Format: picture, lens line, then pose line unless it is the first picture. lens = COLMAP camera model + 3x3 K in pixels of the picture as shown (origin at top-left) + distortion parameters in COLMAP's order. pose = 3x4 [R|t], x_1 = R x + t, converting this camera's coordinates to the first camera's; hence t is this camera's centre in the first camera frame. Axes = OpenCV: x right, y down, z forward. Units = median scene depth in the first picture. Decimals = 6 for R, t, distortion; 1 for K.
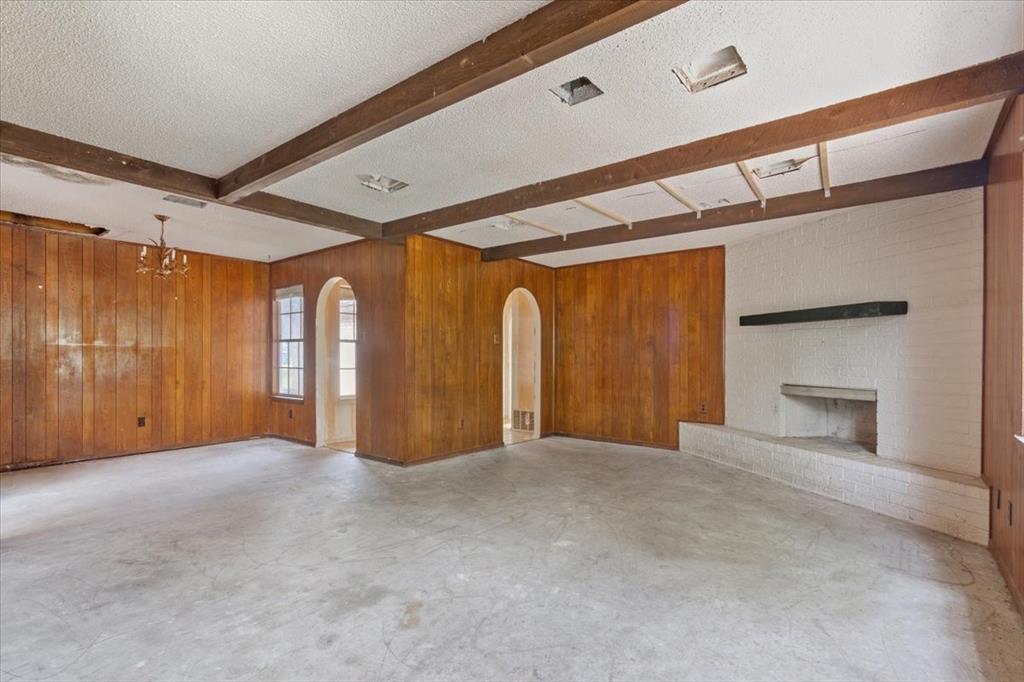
lens RADIAL K [[491.1, 0, 510.6], [0, 491.1, 349.8], [0, 0, 1]] dist [-0.000552, -0.000016]
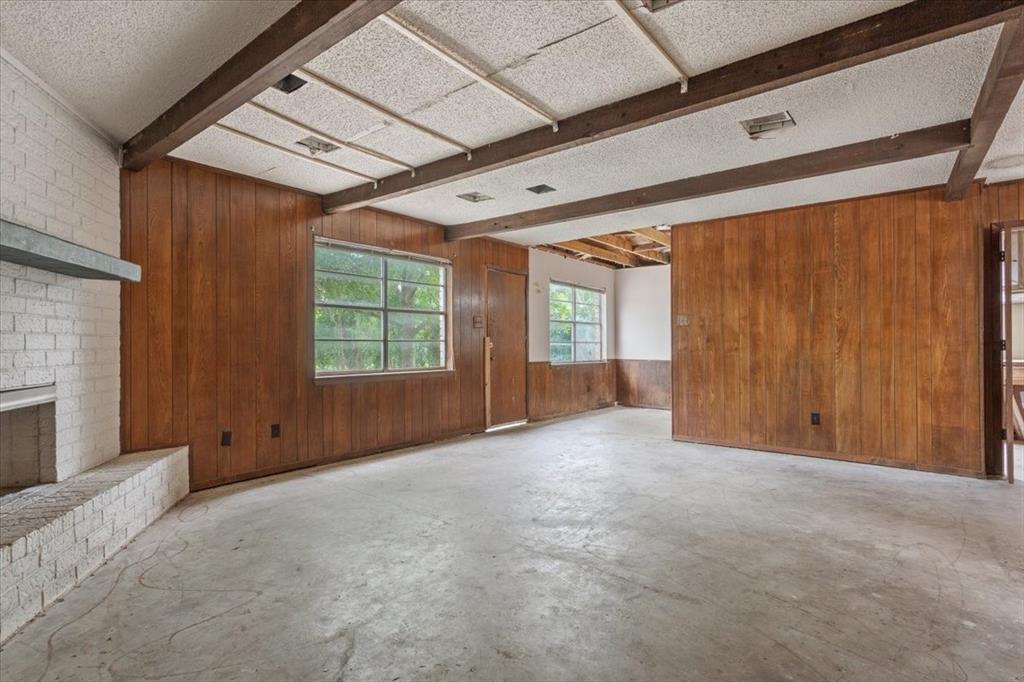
lens RADIAL K [[491.1, 0, 513.3], [0, 491.1, 343.6], [0, 0, 1]] dist [-0.000552, -0.000016]
pose [[-0.999991, -0.002627, 0.003329, 0.152753], [-0.002672, 0.999905, -0.013536, 0.044932], [-0.003293, -0.013545, -0.999903, 1.806620]]
